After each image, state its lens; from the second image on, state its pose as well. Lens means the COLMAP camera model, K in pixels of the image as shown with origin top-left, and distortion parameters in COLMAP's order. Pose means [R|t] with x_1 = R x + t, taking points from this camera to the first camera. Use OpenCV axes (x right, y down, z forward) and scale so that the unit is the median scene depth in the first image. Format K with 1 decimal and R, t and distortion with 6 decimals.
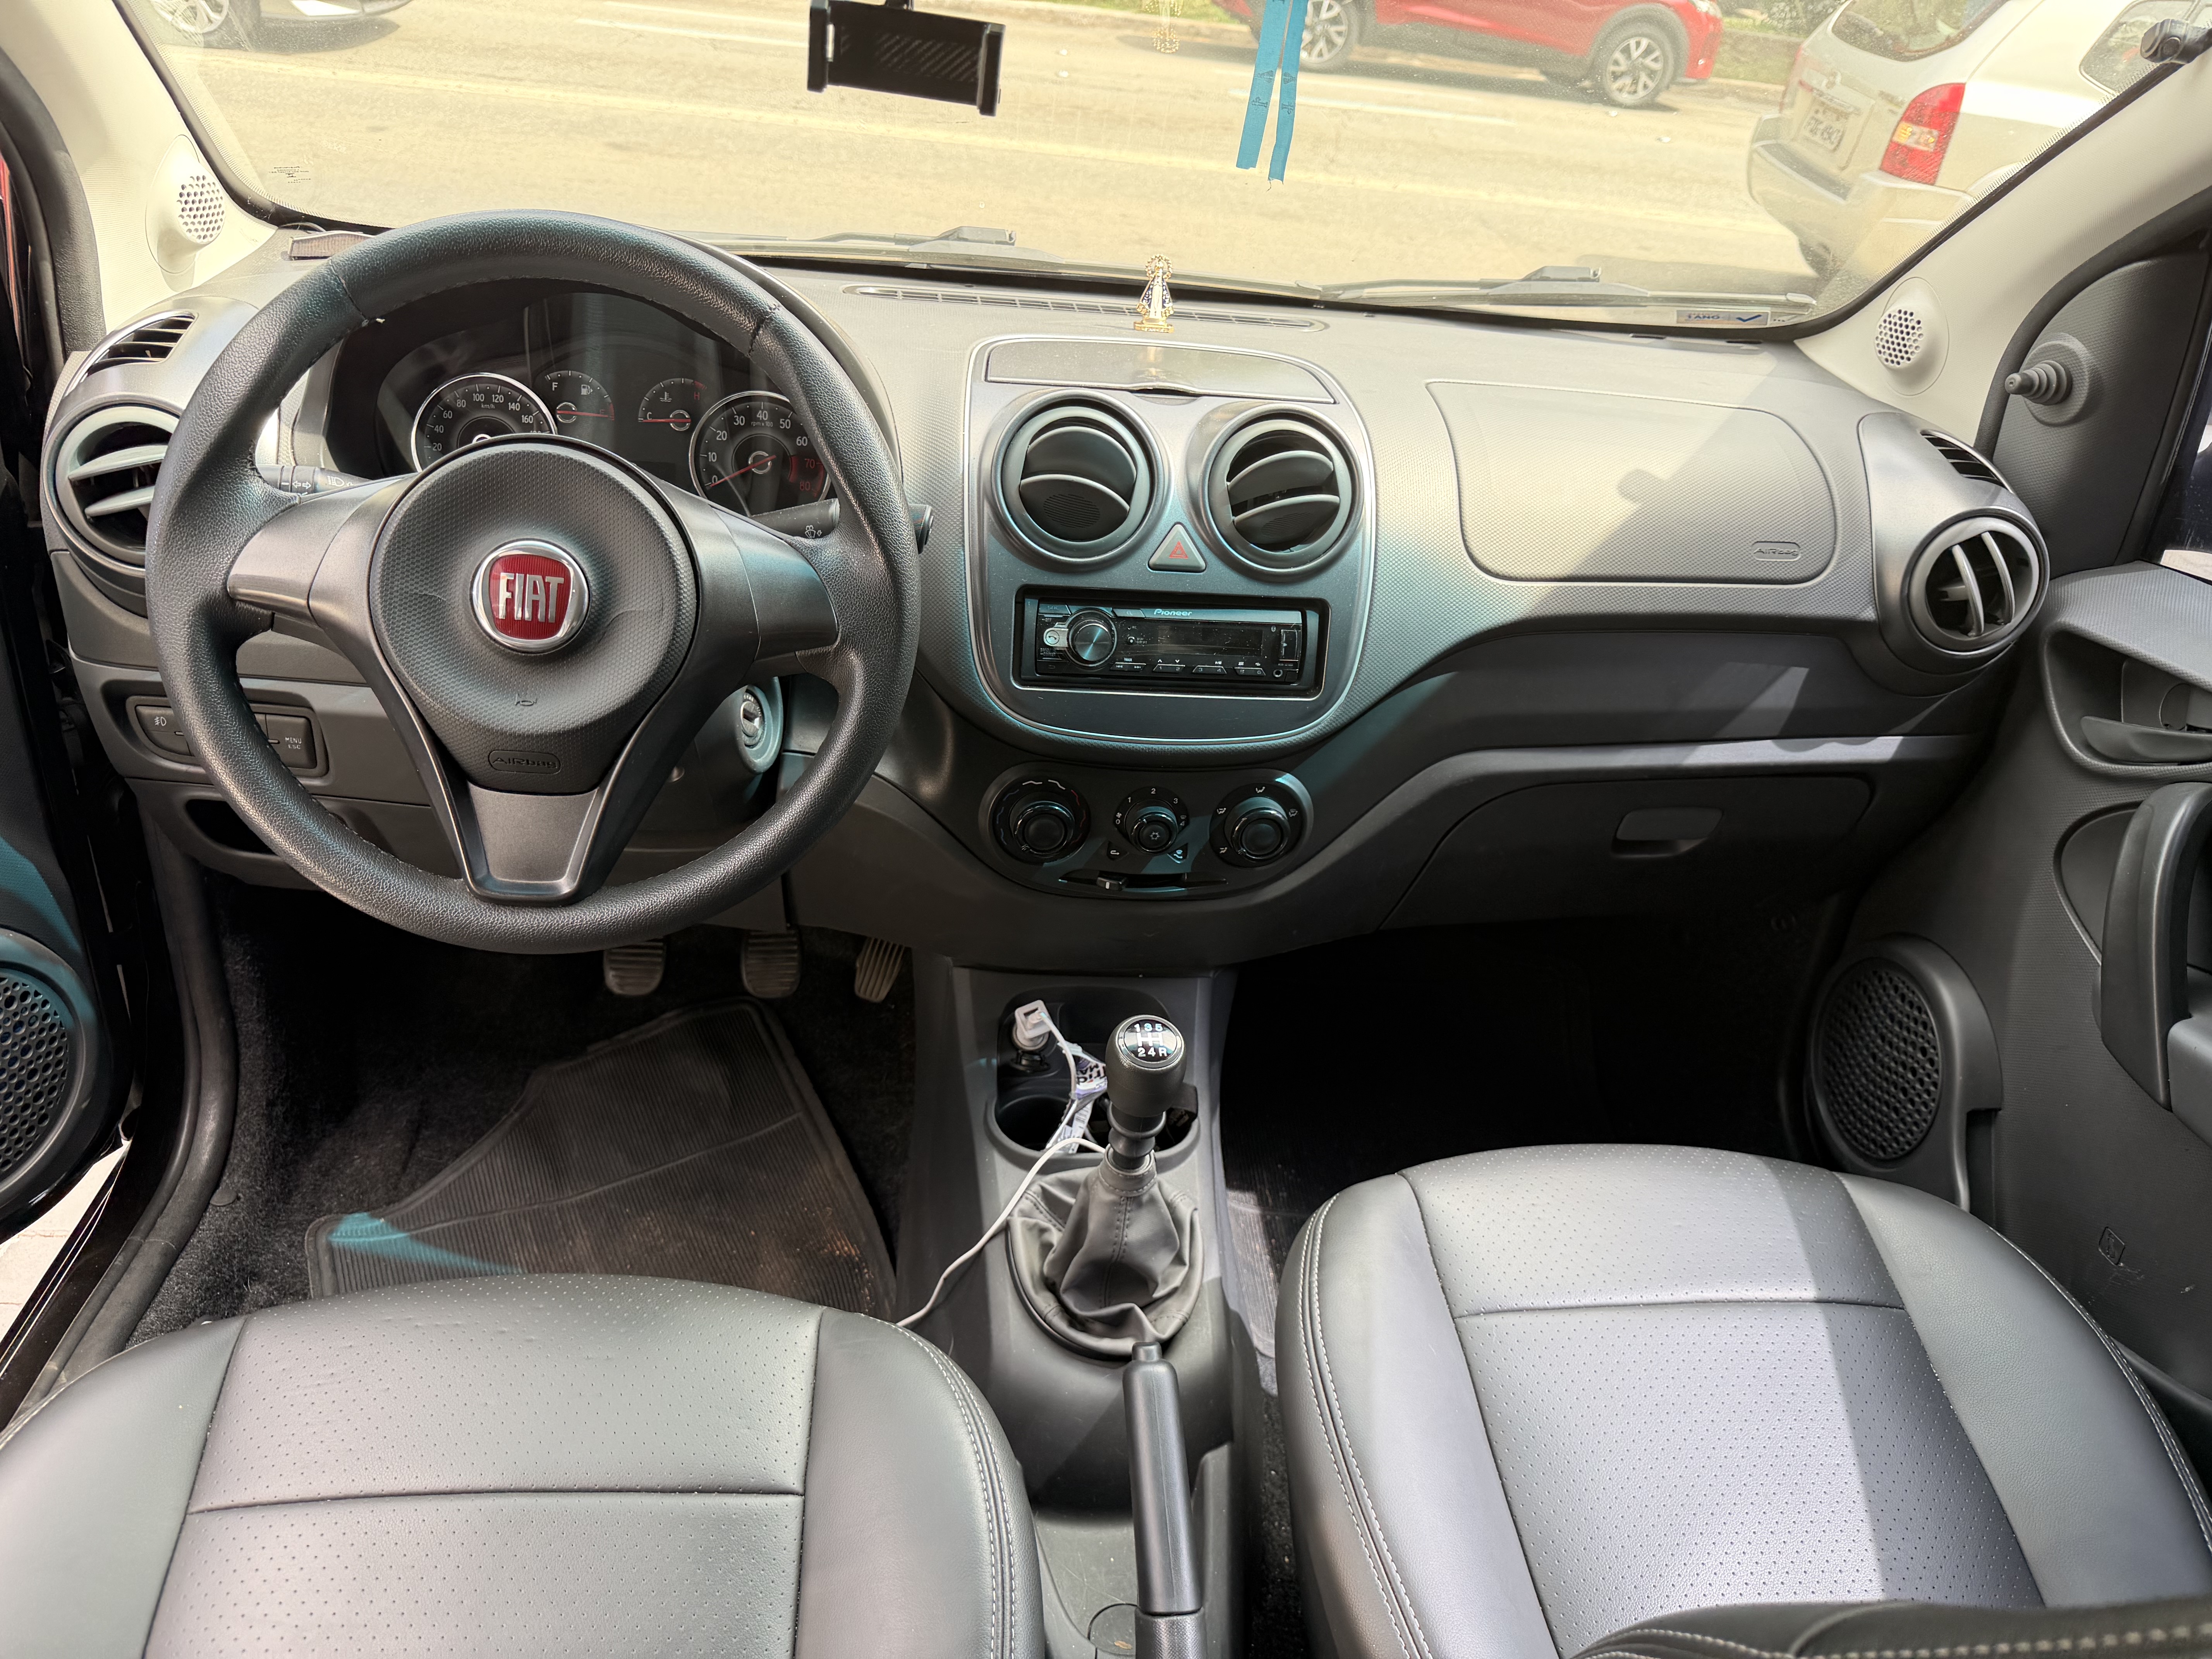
lens RADIAL K [[1507.9, 0, 1106.0], [0, 1507.9, 829.5], [0, 0, 1]] dist [0.004779, -0.000273]
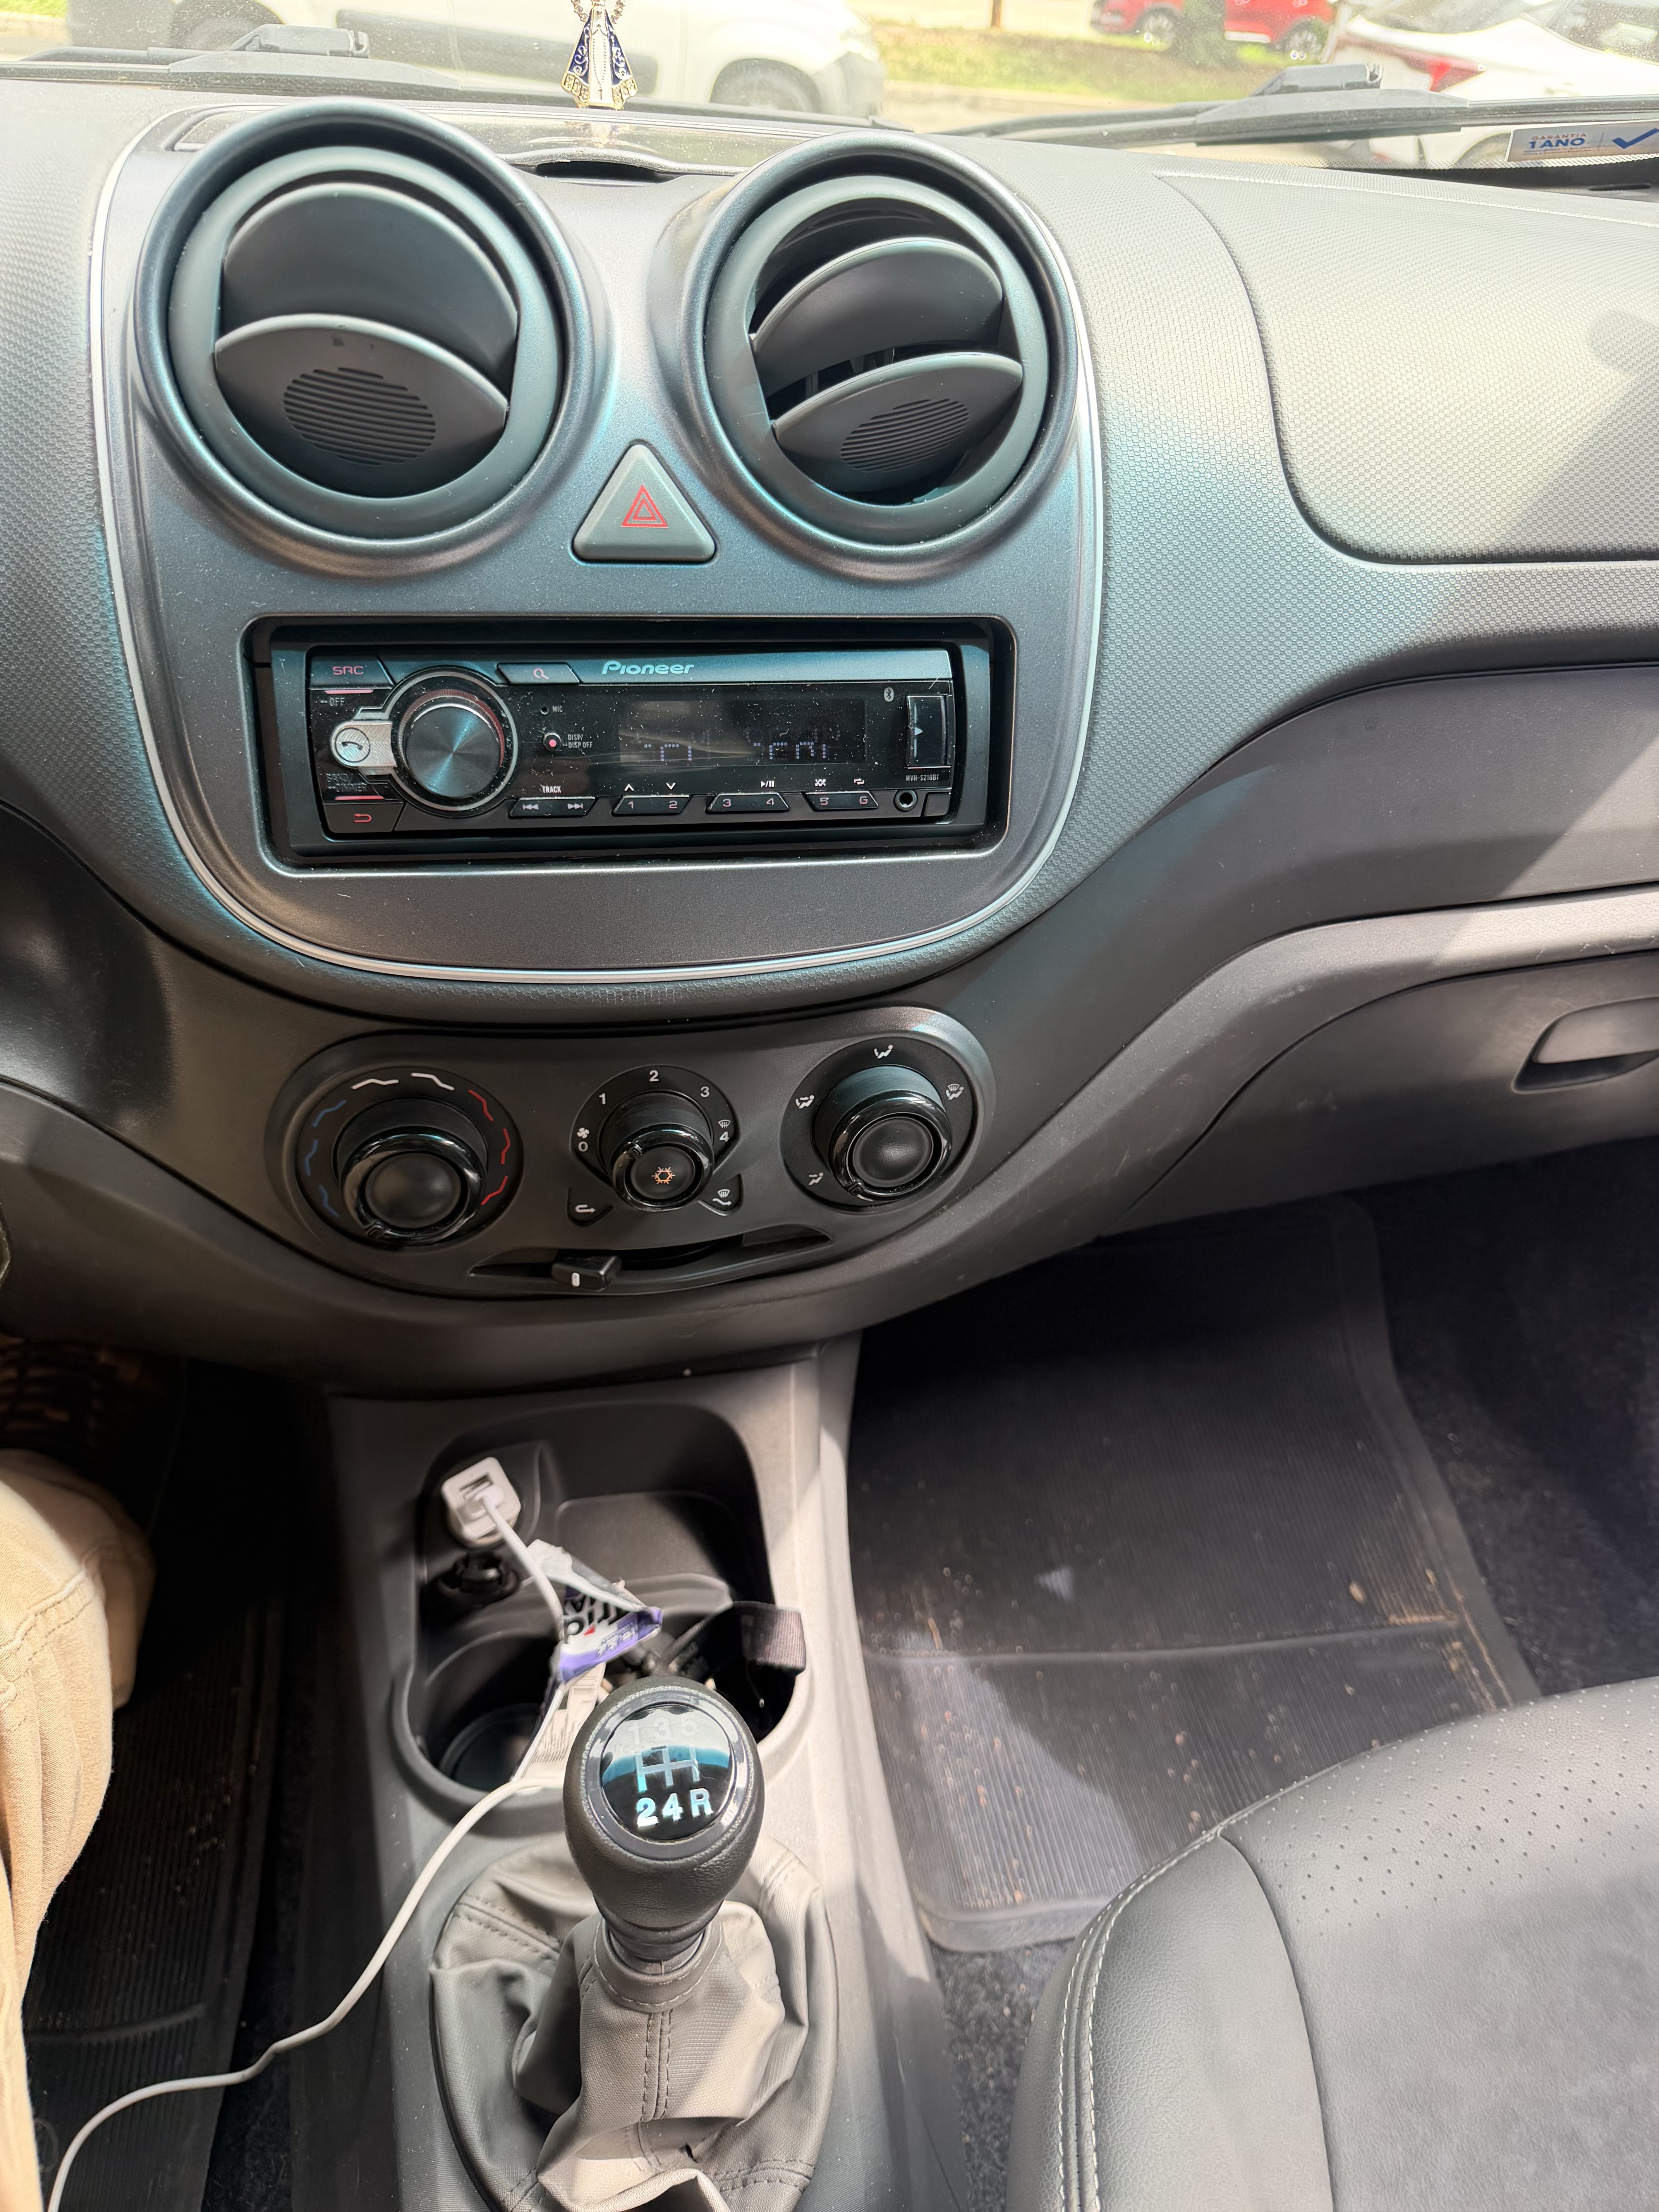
lens RADIAL K [[1507.9, 0, 829.5], [0, 1507.9, 1106.0], [0, 0, 1]] dist [0.004779, -0.000273]
pose [[0.994248, -0.081989, 0.068909, 0.054683], [0.075867, 0.993297, 0.087205, -0.054605], [-0.075597, -0.081476, 0.993804, 0.558077]]
